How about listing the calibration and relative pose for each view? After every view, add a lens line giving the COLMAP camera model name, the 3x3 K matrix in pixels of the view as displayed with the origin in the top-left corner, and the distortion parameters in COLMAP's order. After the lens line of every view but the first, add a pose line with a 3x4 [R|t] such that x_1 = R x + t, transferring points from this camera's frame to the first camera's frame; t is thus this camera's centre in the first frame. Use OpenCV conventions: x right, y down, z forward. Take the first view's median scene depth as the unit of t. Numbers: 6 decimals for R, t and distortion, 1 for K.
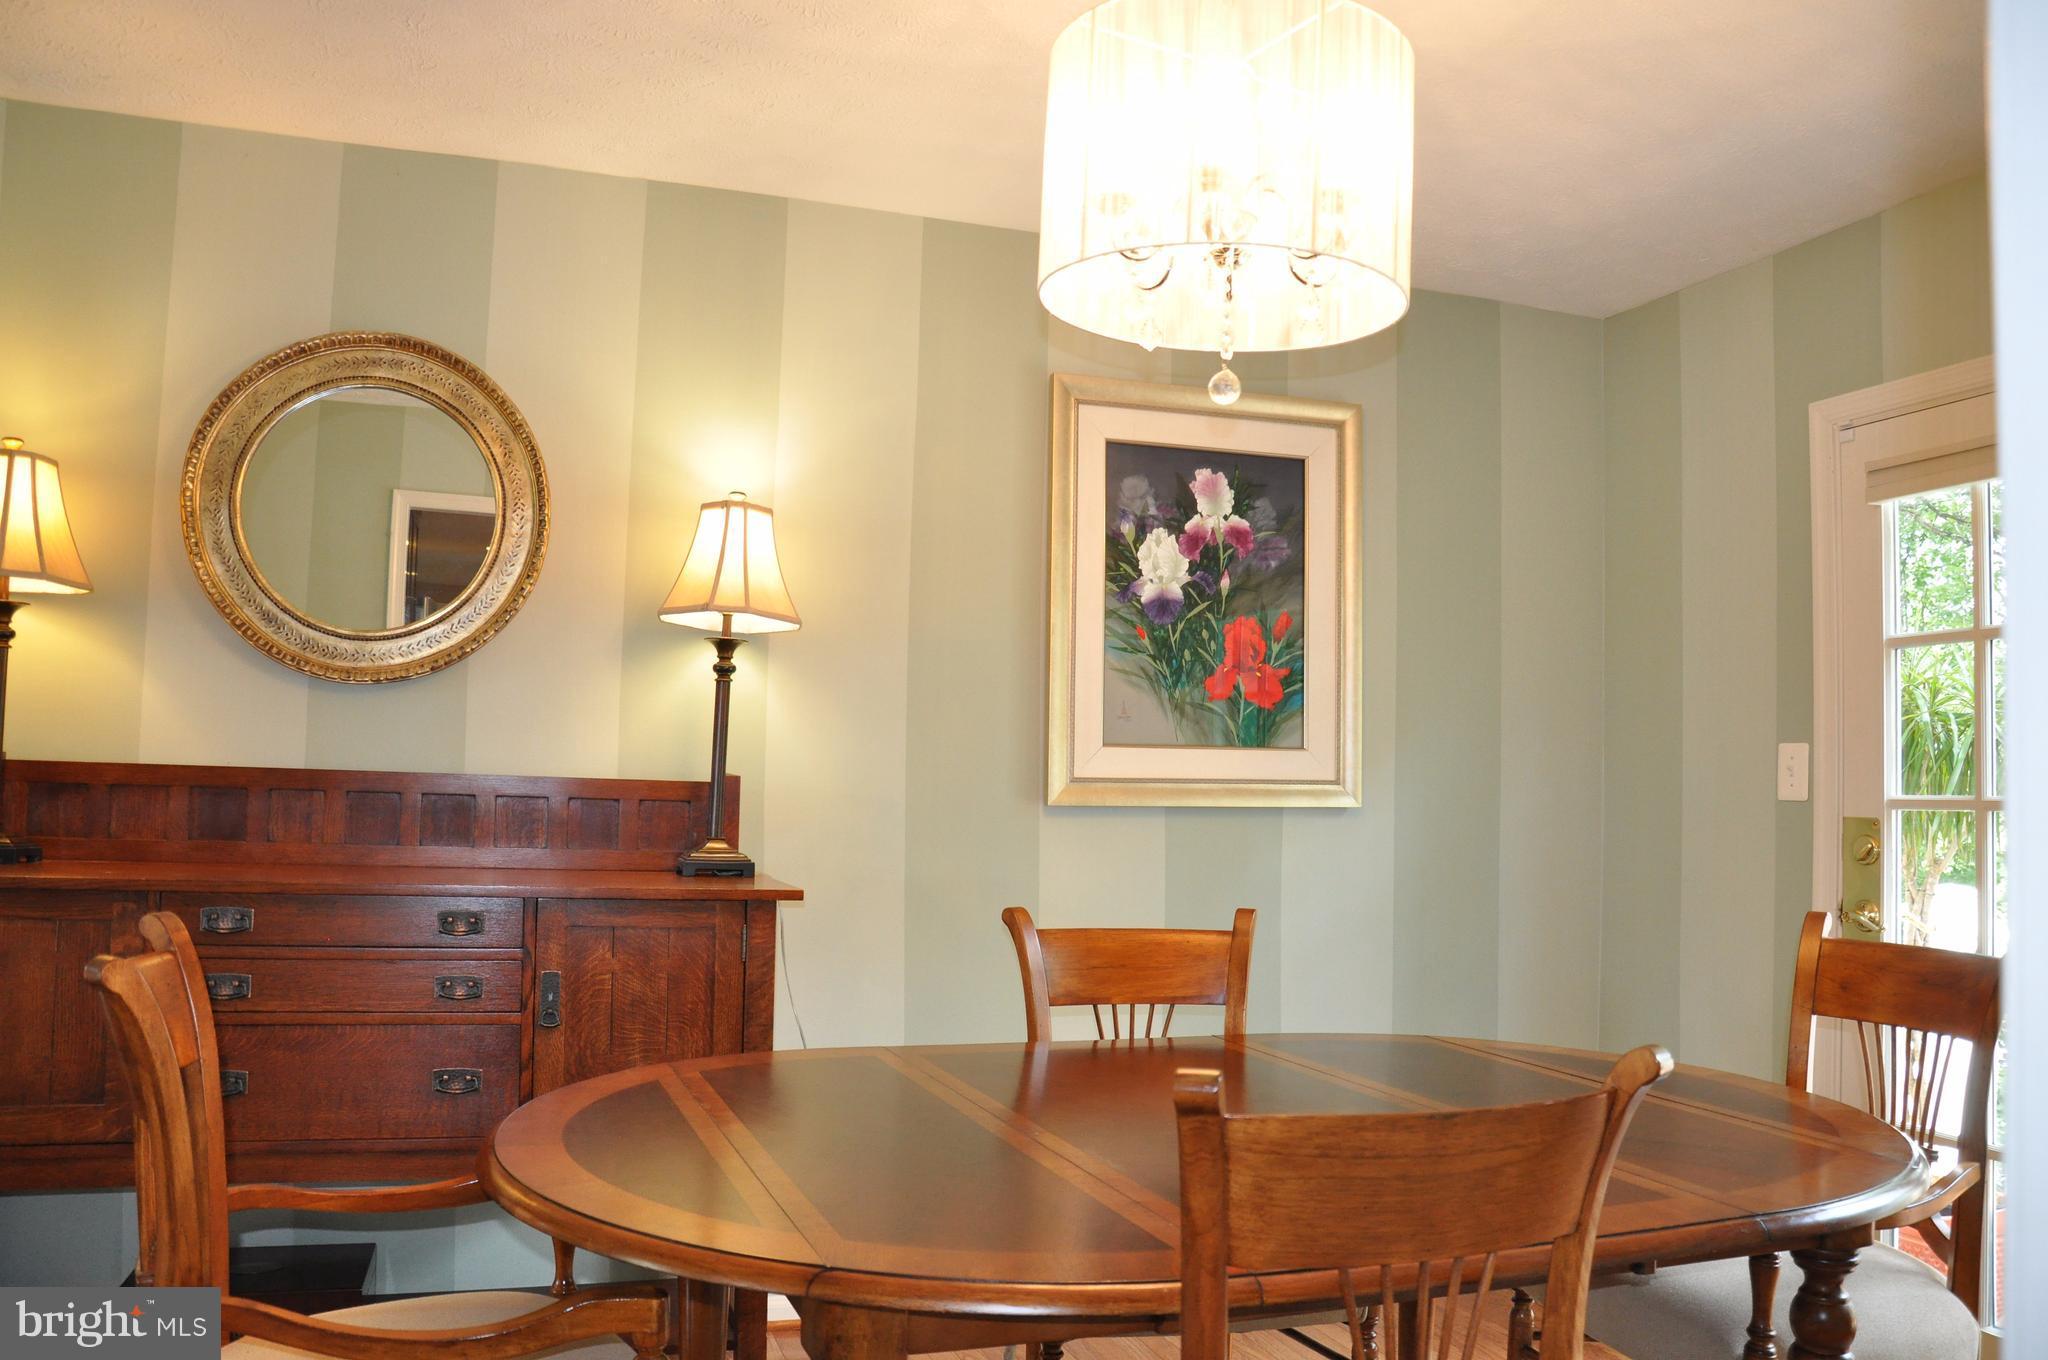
lens RADIAL K [[1626.0, 0, 1024.0], [0, 1626.0, 680.0], [0, 0, 1]] dist [-0.152745, 0.132831]
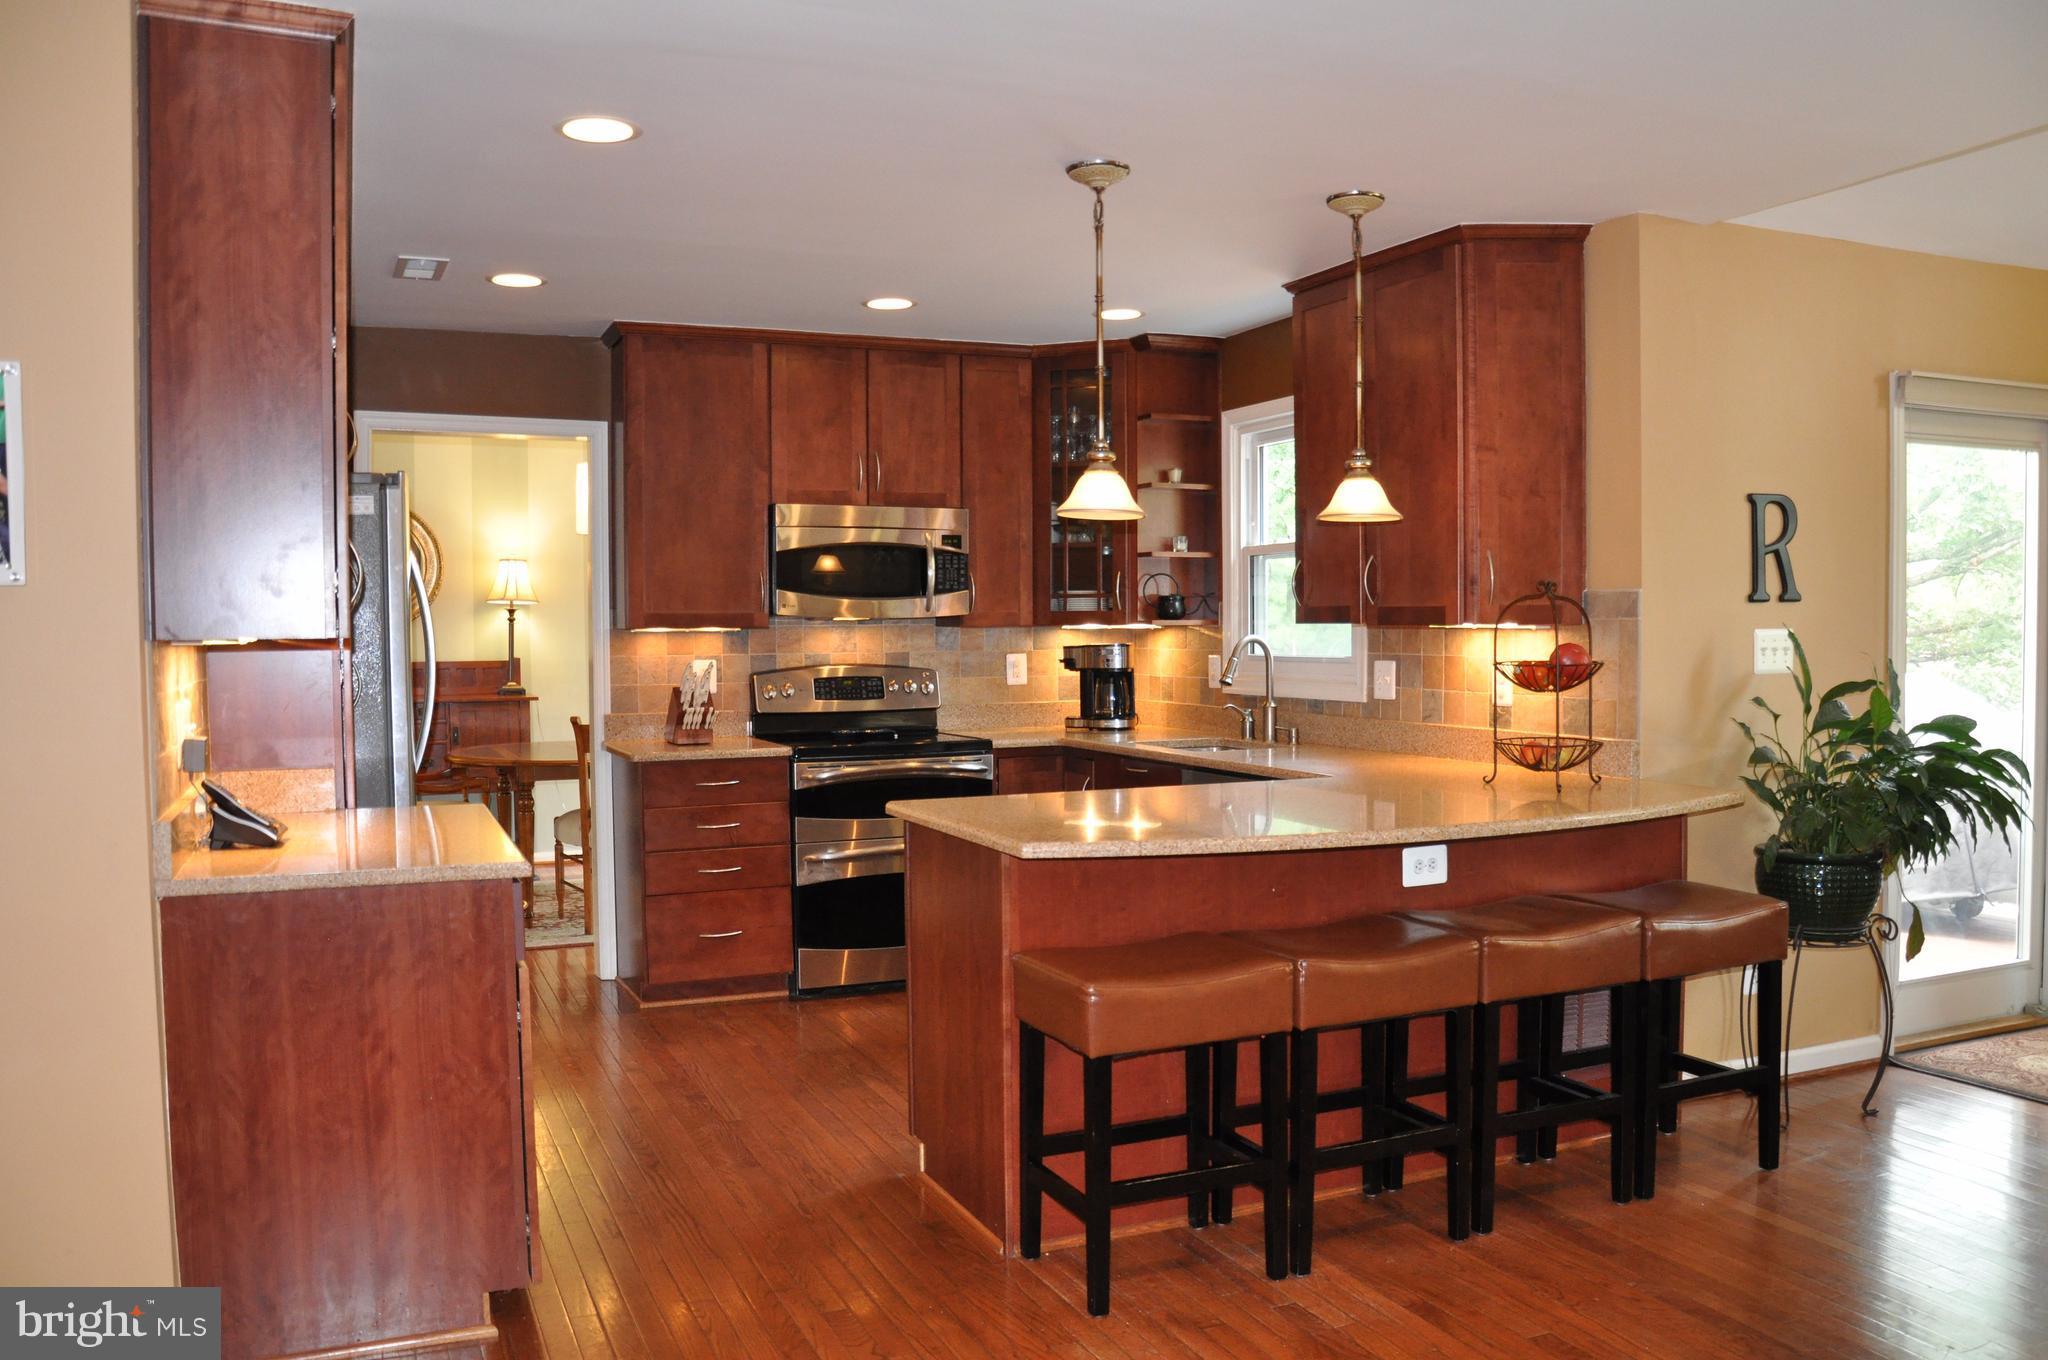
lens RADIAL K [[1626.0, 0, 1024.0], [0, 1626.0, 680.0], [0, 0, 1]] dist [-0.152745, 0.132831]
pose [[0.995193, -0.038436, 0.090074, 0.423163], [0.029497, 0.994695, 0.098551, -0.144292], [-0.093384, -0.095420, 0.991047, -1.752958]]
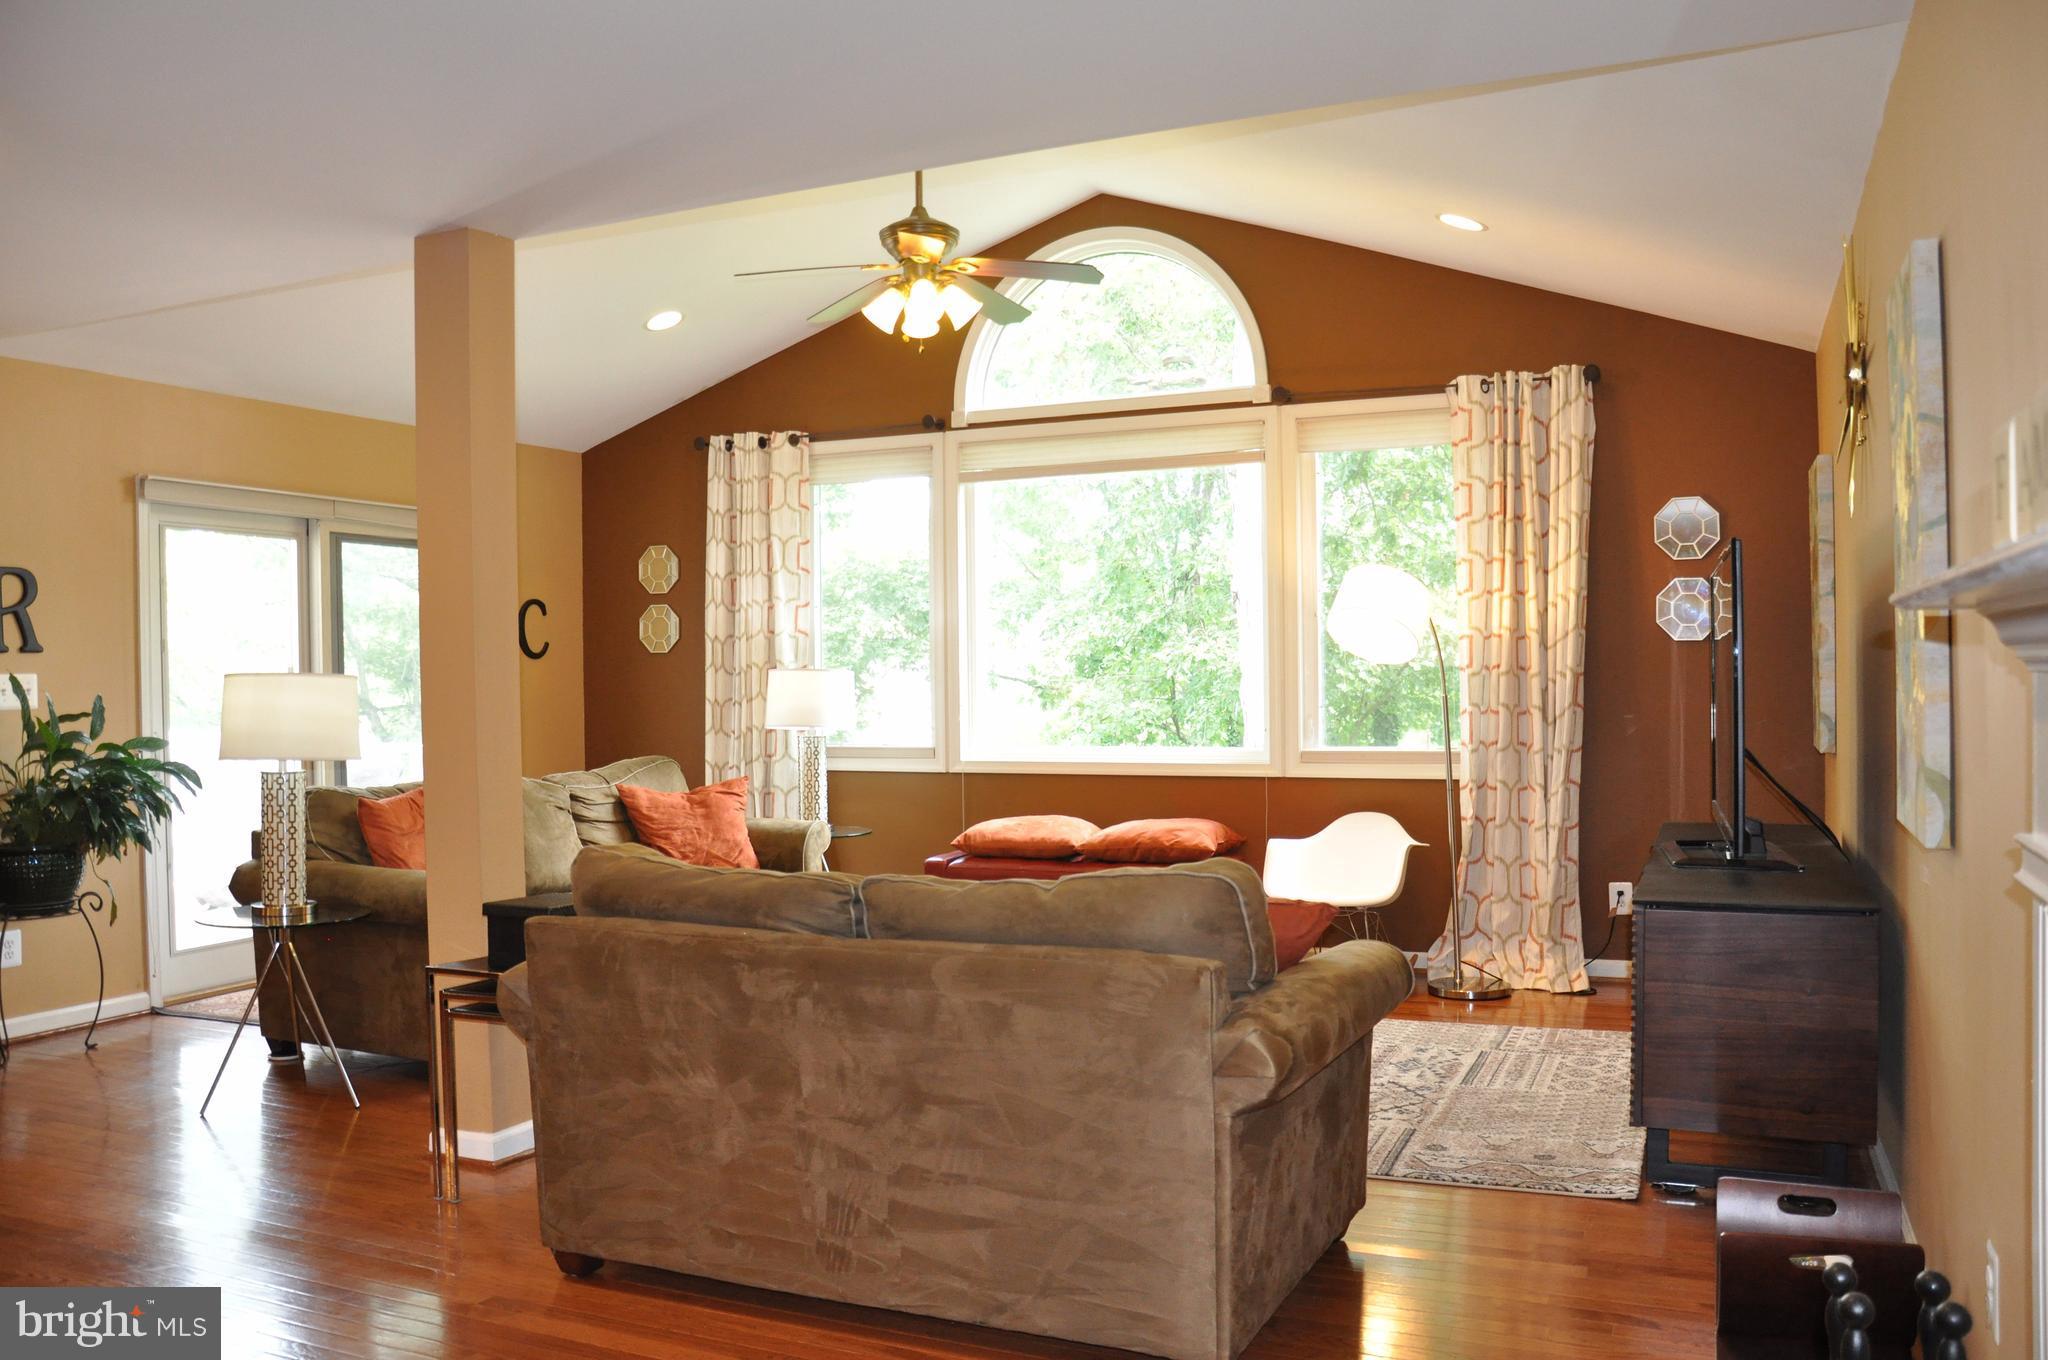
lens RADIAL K [[1626.0, 0, 1024.0], [0, 1626.0, 680.0], [0, 0, 1]] dist [-0.152745, 0.132831]
pose [[0.681157, -0.042119, 0.730925, 0.702411], [-0.013035, 0.997488, 0.069627, -0.160302], [-0.732021, -0.056955, 0.678897, -2.416237]]
